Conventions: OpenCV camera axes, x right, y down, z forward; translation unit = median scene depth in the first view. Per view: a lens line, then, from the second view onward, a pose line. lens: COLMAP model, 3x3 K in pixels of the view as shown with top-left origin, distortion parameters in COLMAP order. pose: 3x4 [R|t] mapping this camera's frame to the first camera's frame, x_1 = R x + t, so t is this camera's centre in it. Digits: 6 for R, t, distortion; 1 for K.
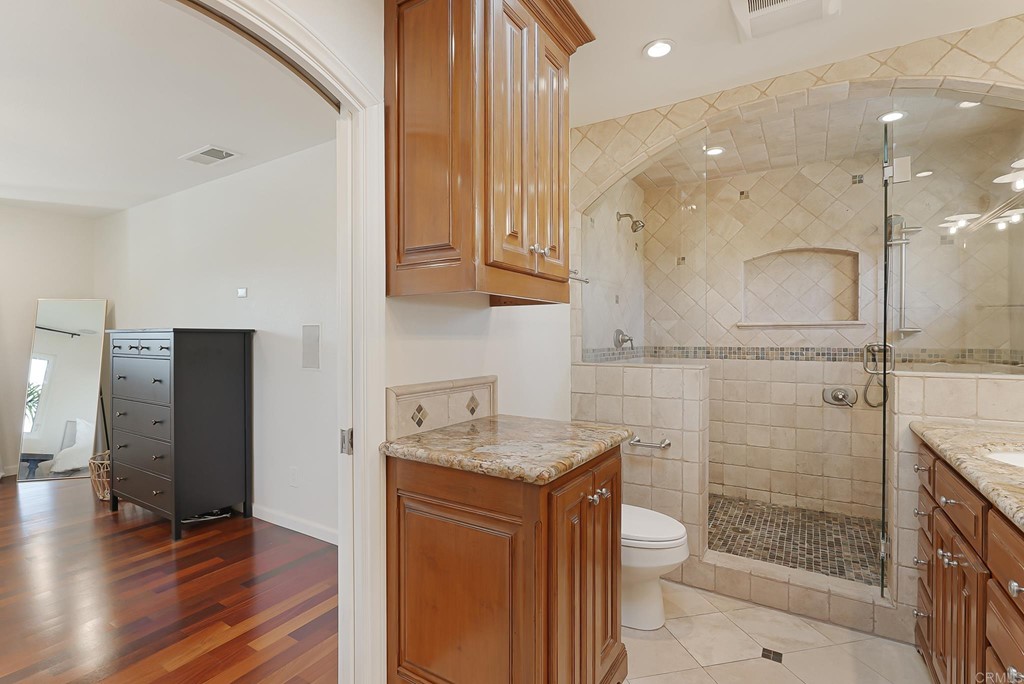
lens RADIAL K [[488.0, 0, 500.2], [0, 488.0, 341.3], [0, 0, 1]] dist [-0.006079, 0.002154]
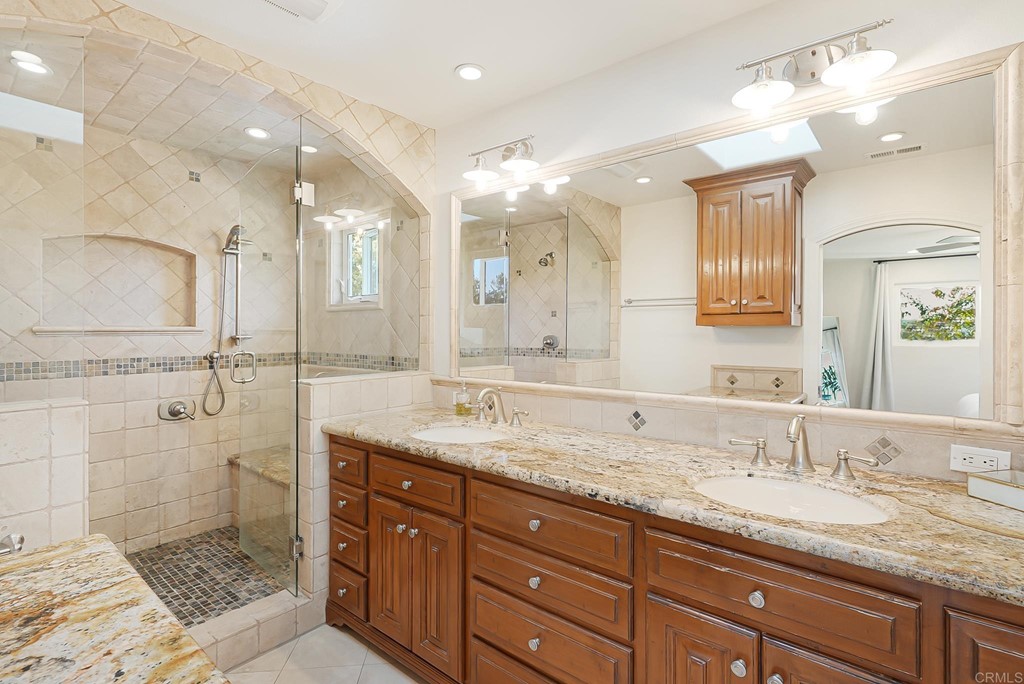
lens RADIAL K [[488.0, 0, 527.9], [0, 488.0, 333.9], [0, 0, 1]] dist [-0.006079, 0.002154]
pose [[0.106575, -0.006530, 0.994283, -0.151002], [0.009857, 0.999936, 0.005510, -0.030907], [-0.994256, 0.009213, 0.106632, 0.293248]]
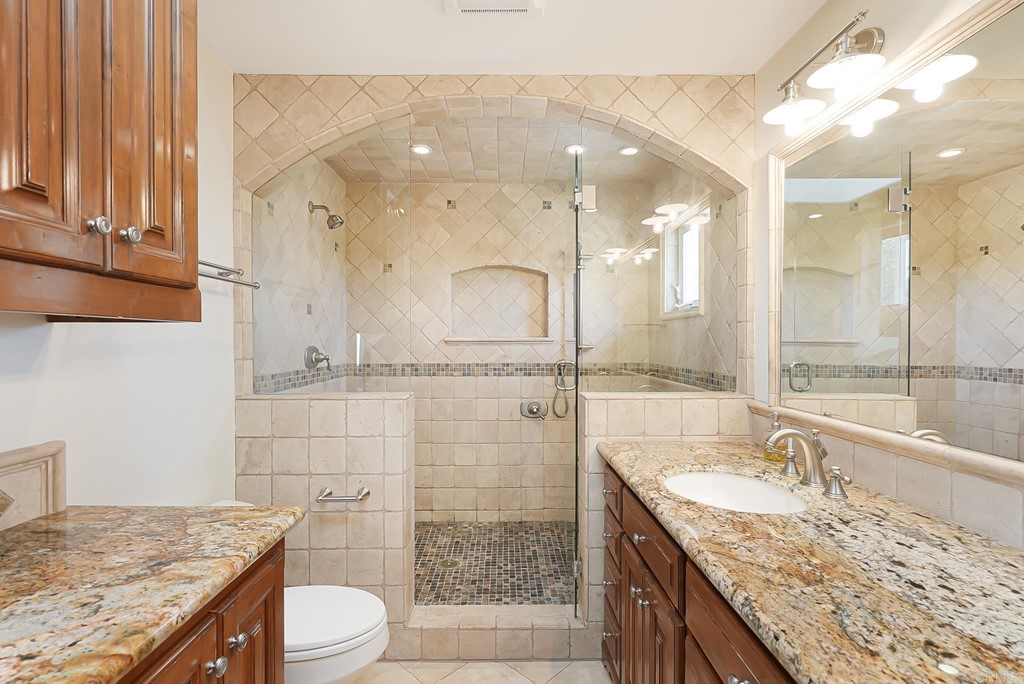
lens RADIAL K [[488.0, 0, 510.7], [0, 488.0, 341.3], [0, 0, 1]] dist [-0.006079, 0.002154]
pose [[0.835383, -0.000834, 0.549667, 0.089081], [0.004705, 0.999973, -0.005632, -0.031961], [-0.549648, 0.007291, 0.835365, 0.170488]]
